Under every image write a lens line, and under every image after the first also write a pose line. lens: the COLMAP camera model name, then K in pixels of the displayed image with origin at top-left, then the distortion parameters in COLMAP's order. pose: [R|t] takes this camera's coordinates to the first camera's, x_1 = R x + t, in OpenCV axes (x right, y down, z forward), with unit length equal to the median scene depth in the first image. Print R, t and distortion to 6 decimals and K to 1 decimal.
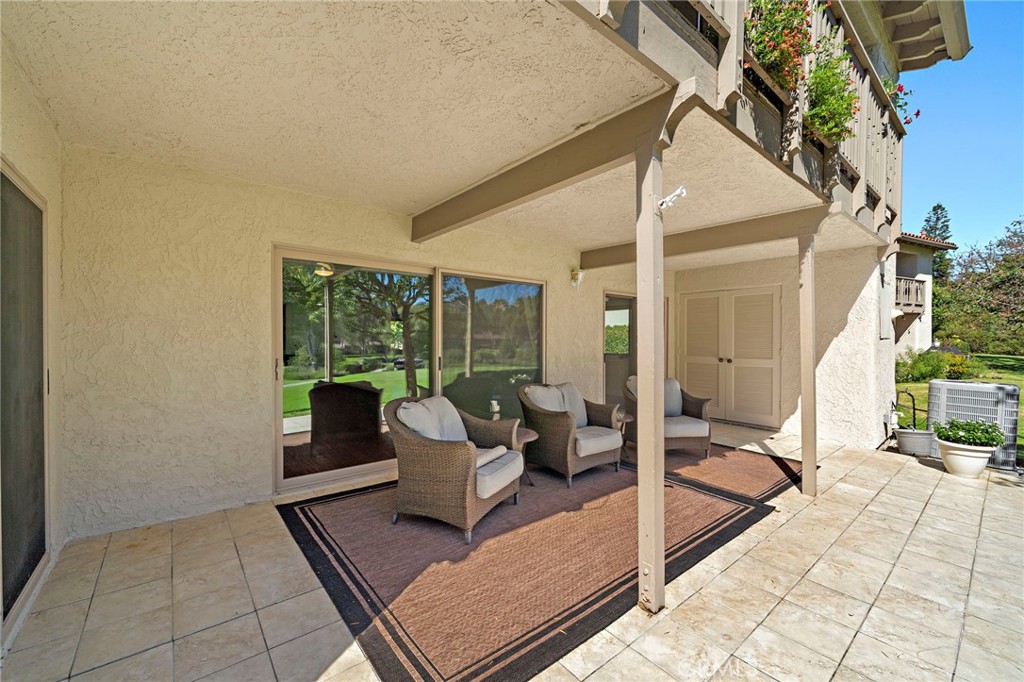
lens RADIAL K [[409.6, 0, 509.9], [0, 409.6, 342.9], [0, 0, 1]] dist [-0.000416, 0.000210]
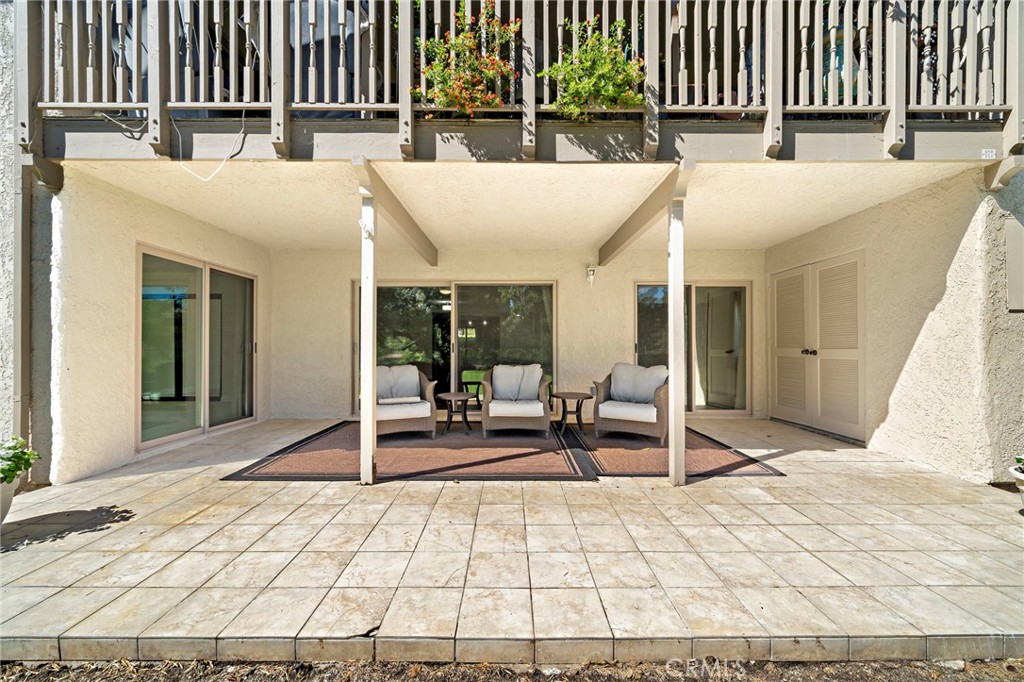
lens RADIAL K [[383.7, 0, 512.1], [0, 383.7, 344.7], [0, 0, 1]] dist [-0.000442, 0.000003]
pose [[0.780237, -0.011151, -0.625384, 0.844431], [0.000670, 0.999855, -0.016993, 0.063756], [0.625483, 0.012839, 0.780132, 0.087581]]
